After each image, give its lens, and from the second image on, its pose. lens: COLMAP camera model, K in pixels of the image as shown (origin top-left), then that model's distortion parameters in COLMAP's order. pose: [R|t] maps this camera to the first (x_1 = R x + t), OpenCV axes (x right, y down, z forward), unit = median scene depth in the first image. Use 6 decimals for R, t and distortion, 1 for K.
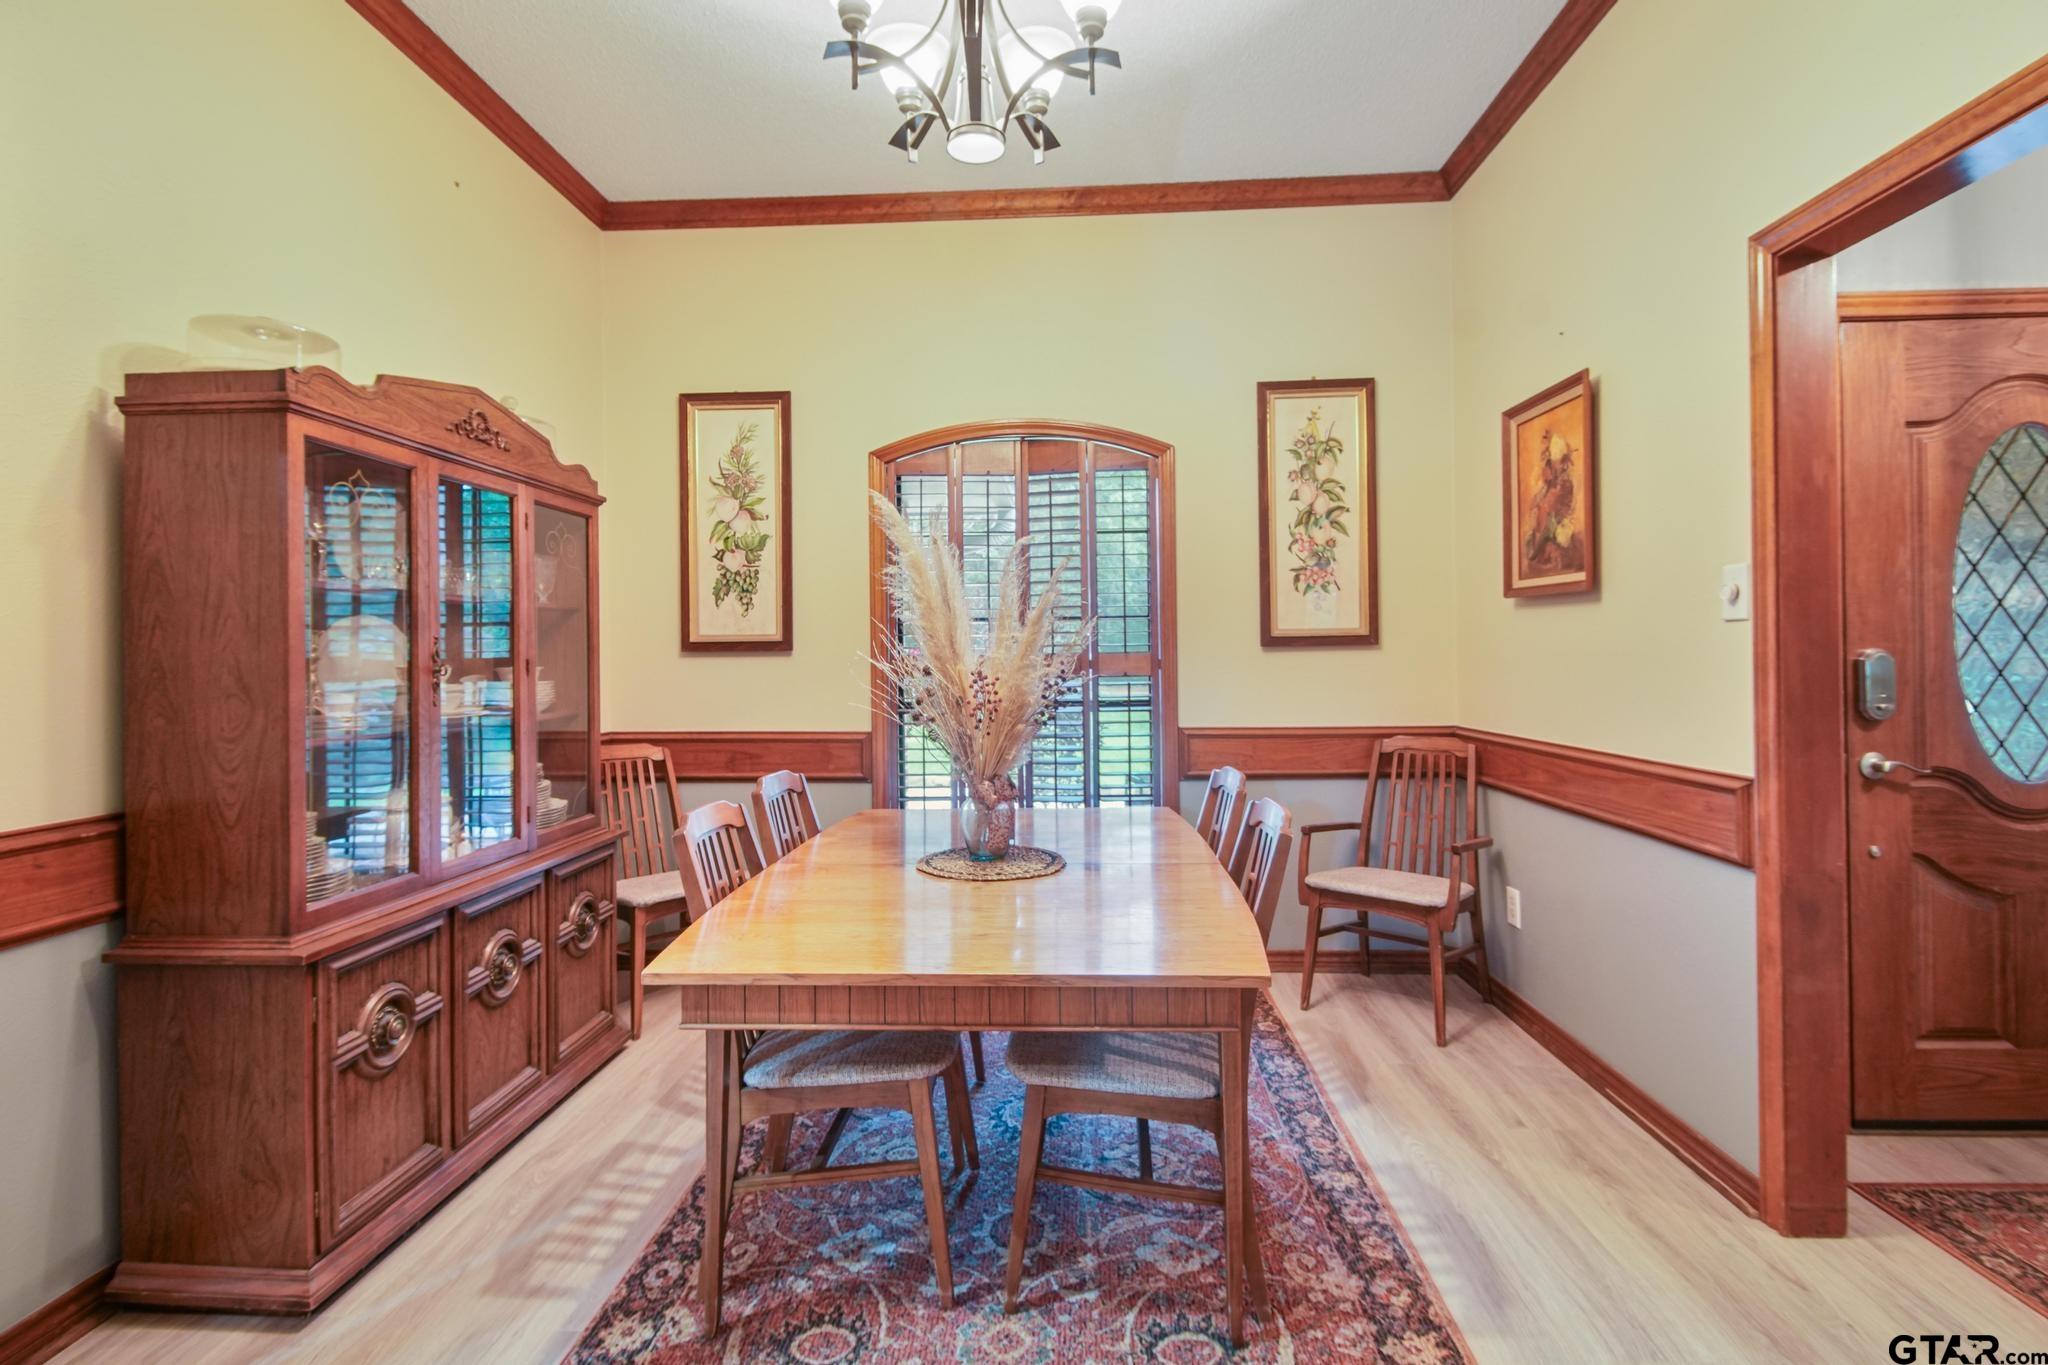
lens RADIAL K [[938.1, 0, 1029.5], [0, 938.1, 662.3], [0, 0, 1]] dist [-0.004125, -0.007379]
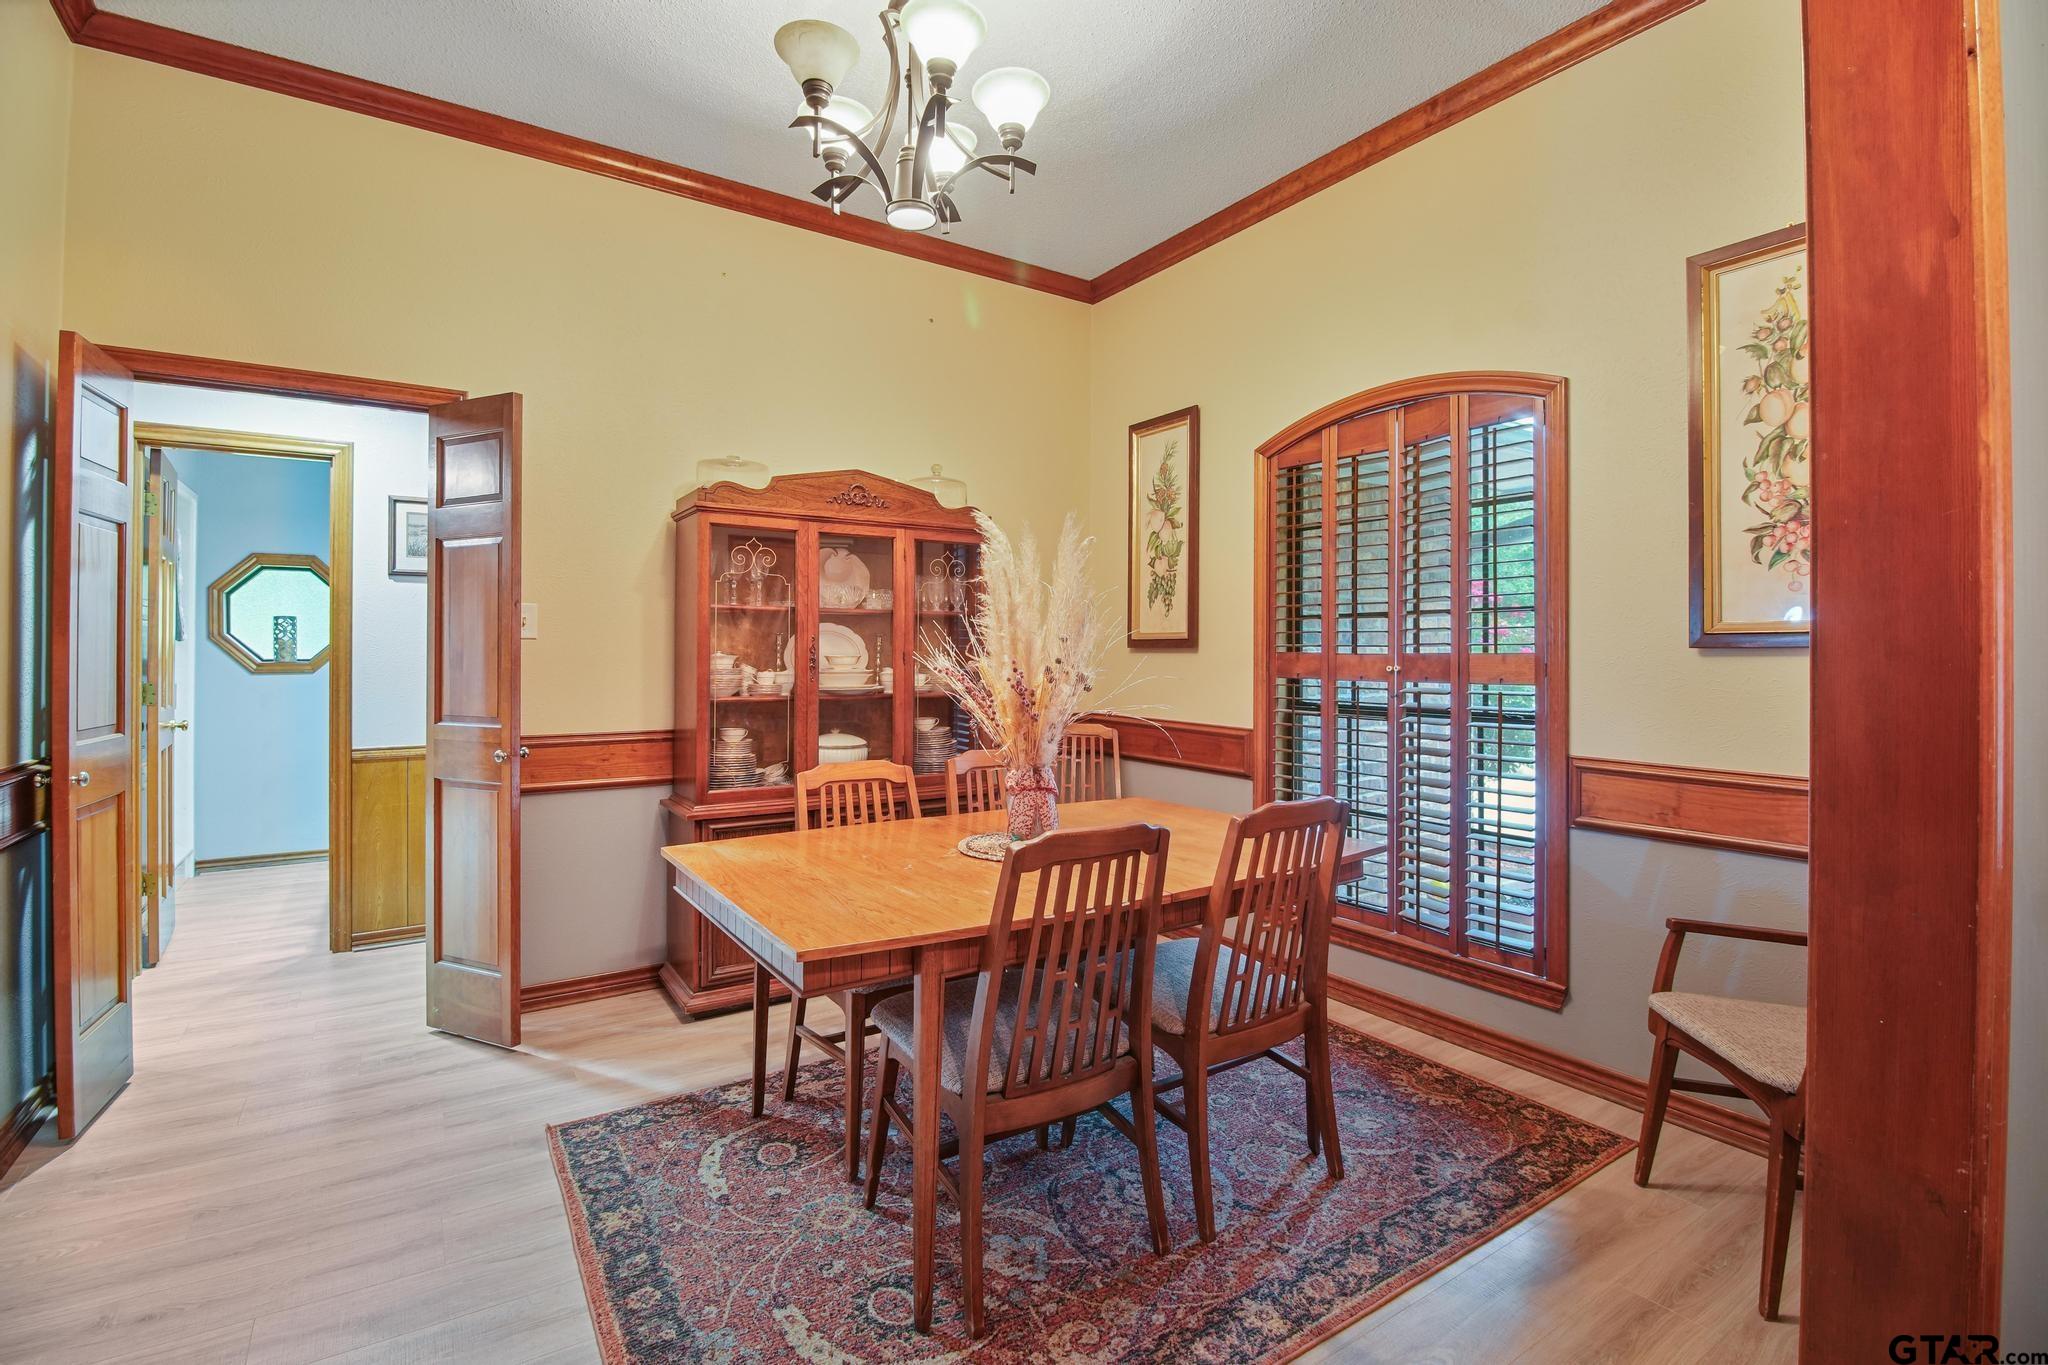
lens RADIAL K [[938.1, 0, 1035.8], [0, 938.1, 651.0], [0, 0, 1]] dist [-0.004125, -0.007379]
pose [[0.597199, 0.012293, -0.801999, 0.505250], [-0.016635, 0.999857, 0.002939, -0.008386], [0.801920, 0.011586, 0.597319, 0.217723]]
